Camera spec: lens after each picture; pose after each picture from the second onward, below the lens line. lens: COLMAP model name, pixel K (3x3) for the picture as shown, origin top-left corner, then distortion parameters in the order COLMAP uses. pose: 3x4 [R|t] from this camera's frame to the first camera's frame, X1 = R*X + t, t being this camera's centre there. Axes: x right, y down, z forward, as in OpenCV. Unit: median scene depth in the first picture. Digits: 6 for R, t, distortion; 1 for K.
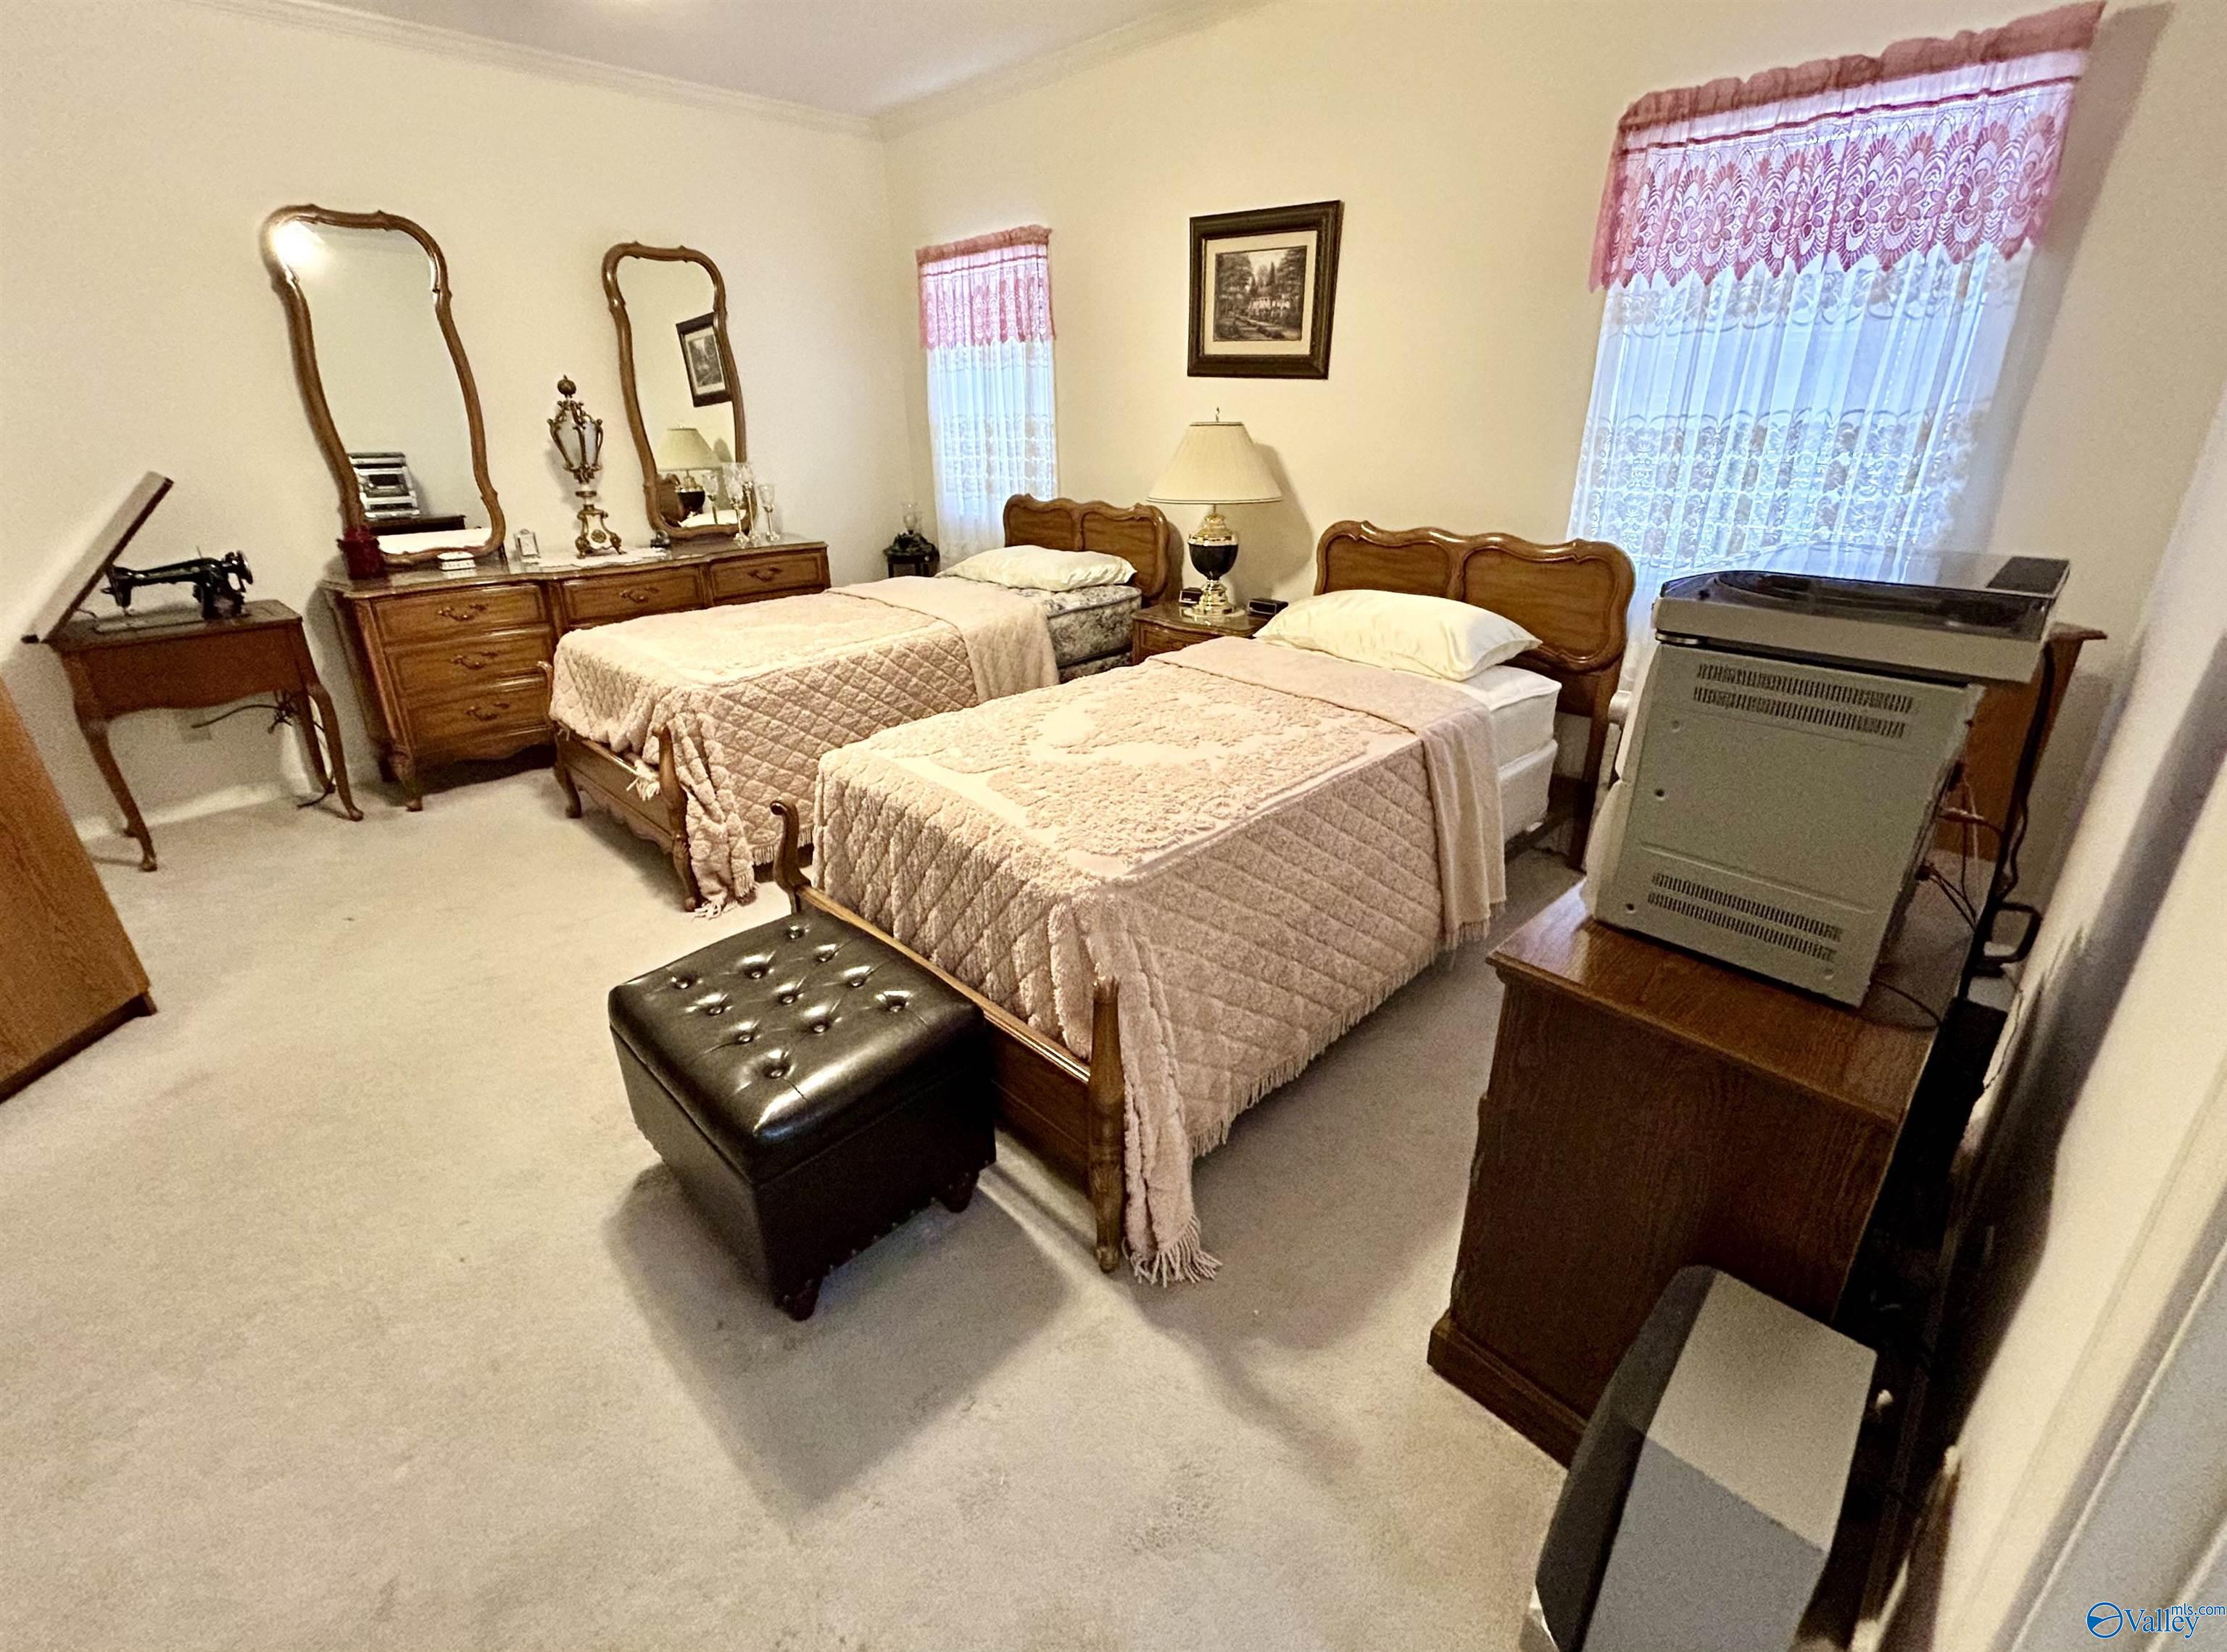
lens RADIAL K [[950.2, 0, 1118.1], [0, 950.2, 768.2], [0, 0, 1]] dist [0.000197, 0.001108]
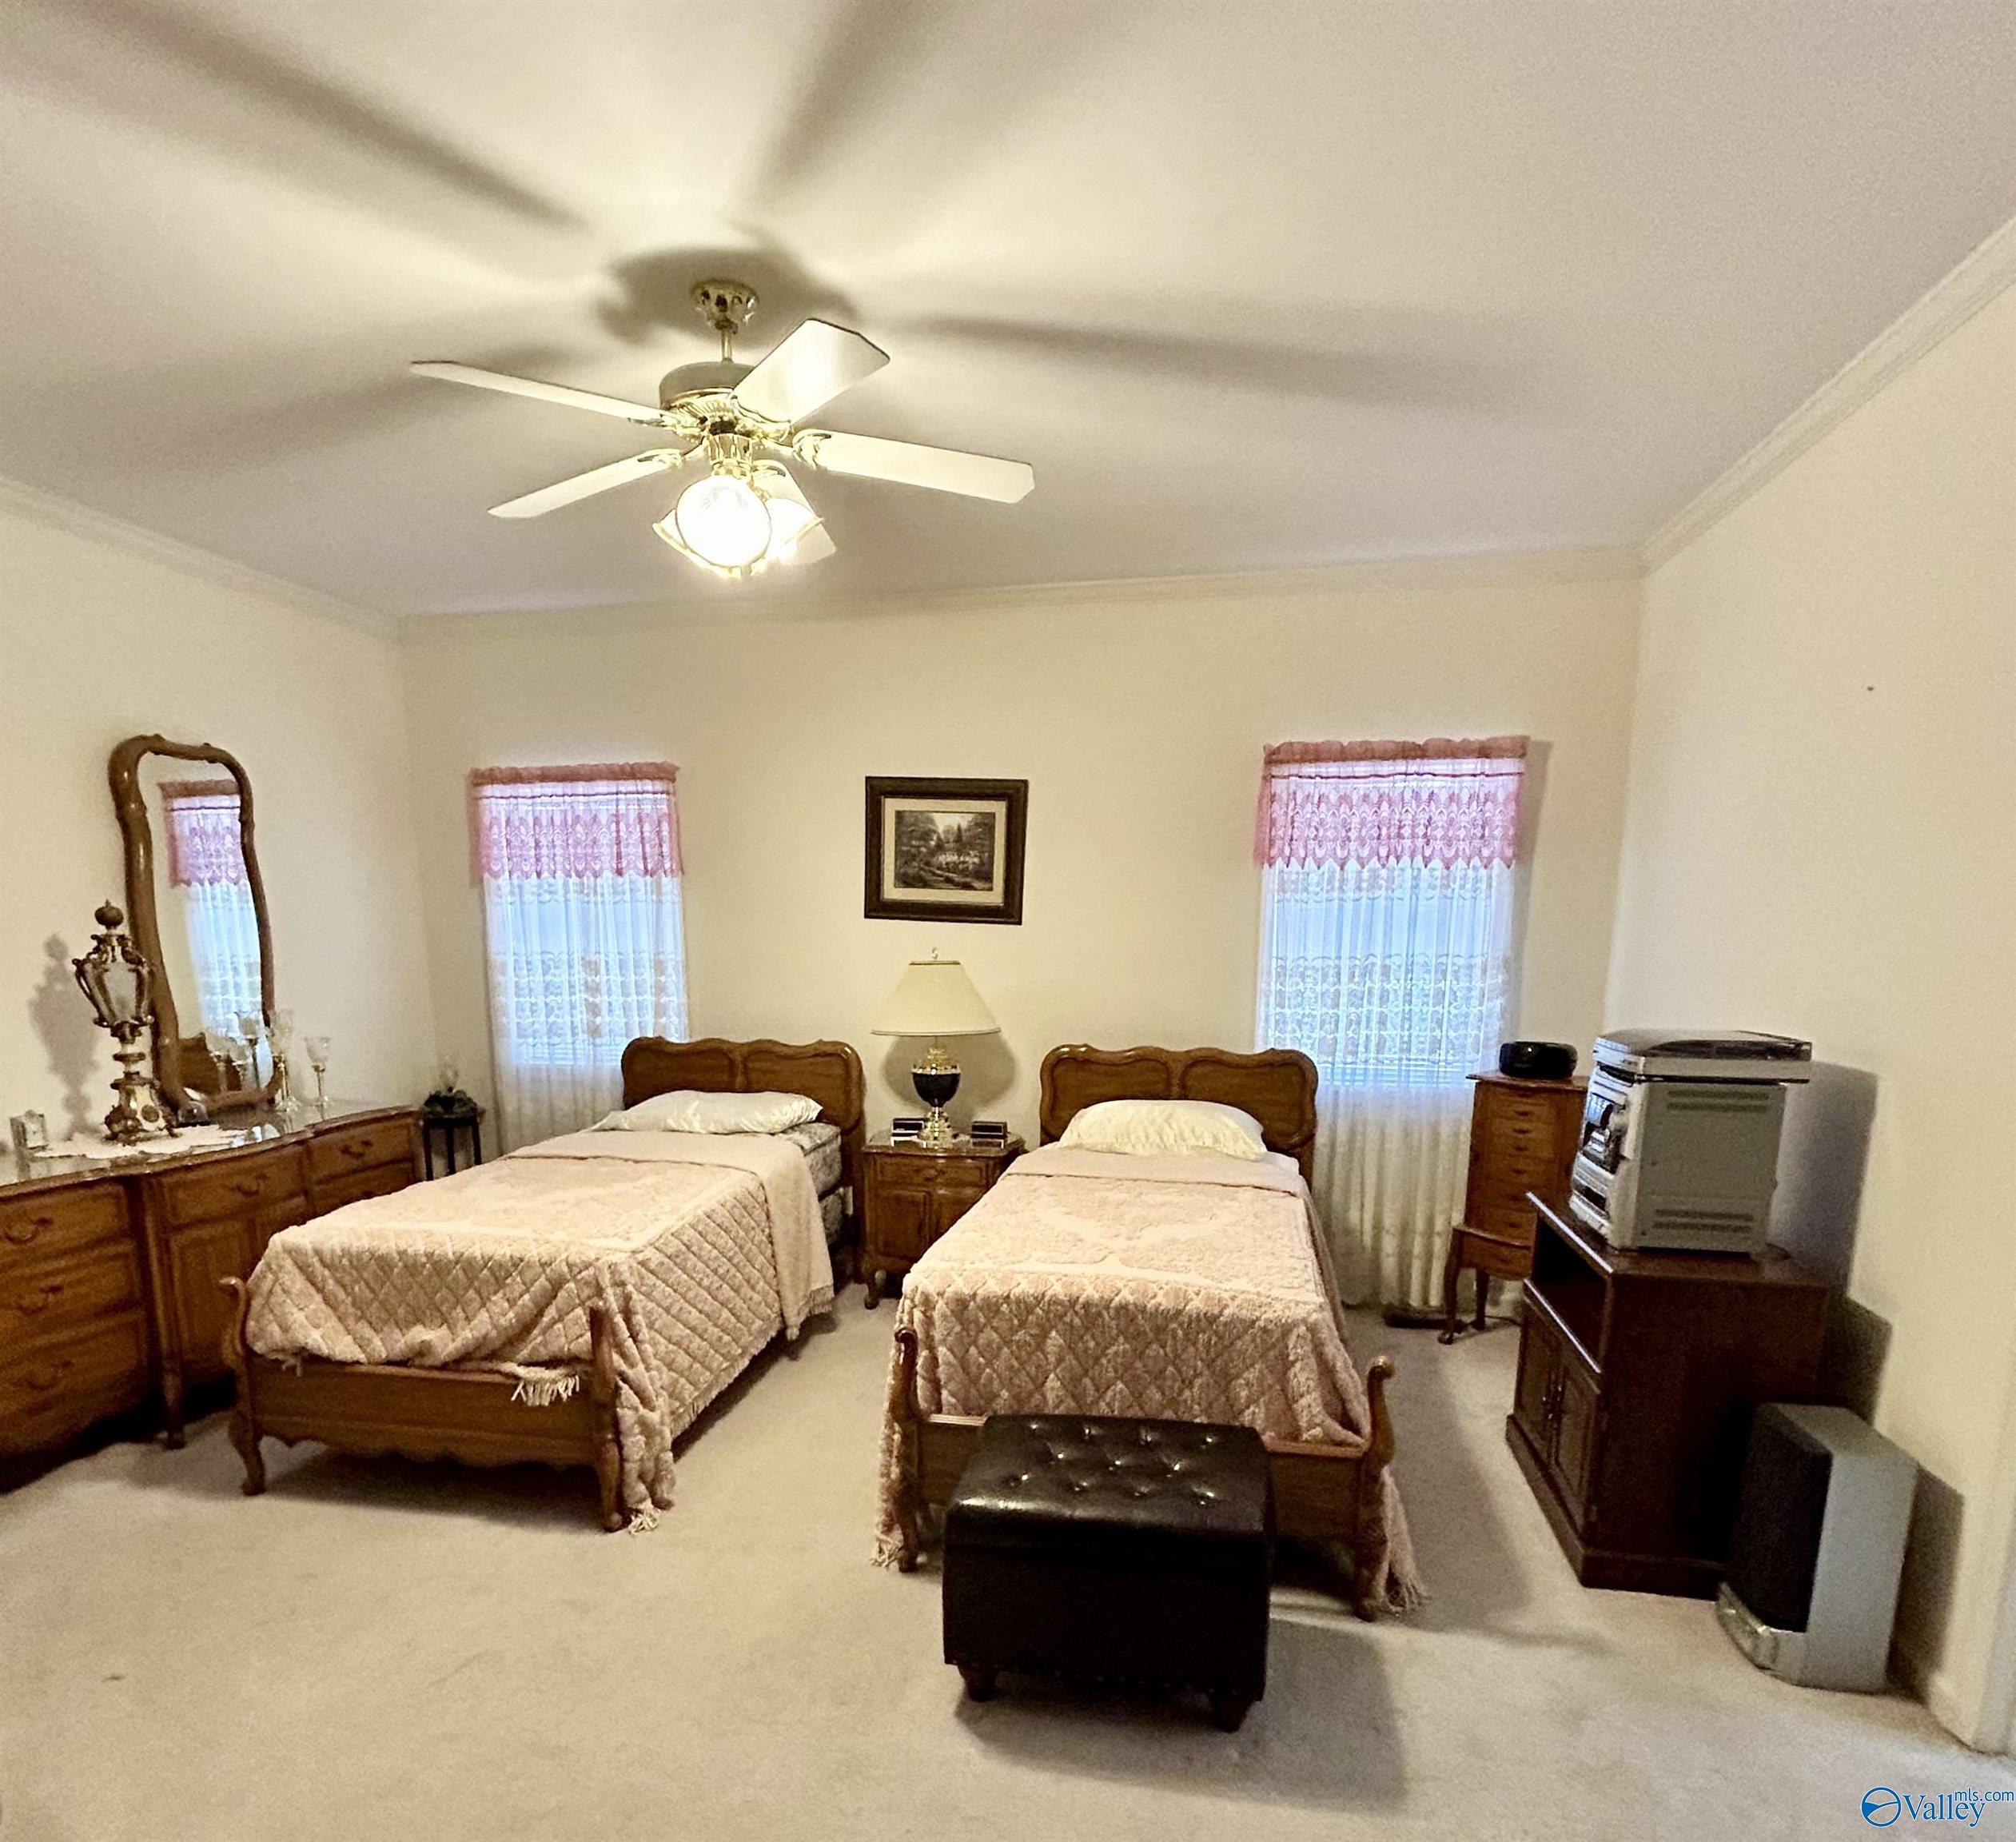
lens RADIAL K [[1157.2, 0, 984.9], [0, 1157.2, 1154.2], [0, 0, 1]] dist [0.003871, -0.000504]
pose [[0.832430, -0.093652, 0.546159, -0.717280], [0.188617, 0.974648, -0.120354, 0.014636], [-0.521042, 0.203201, 0.828990, -0.068792]]
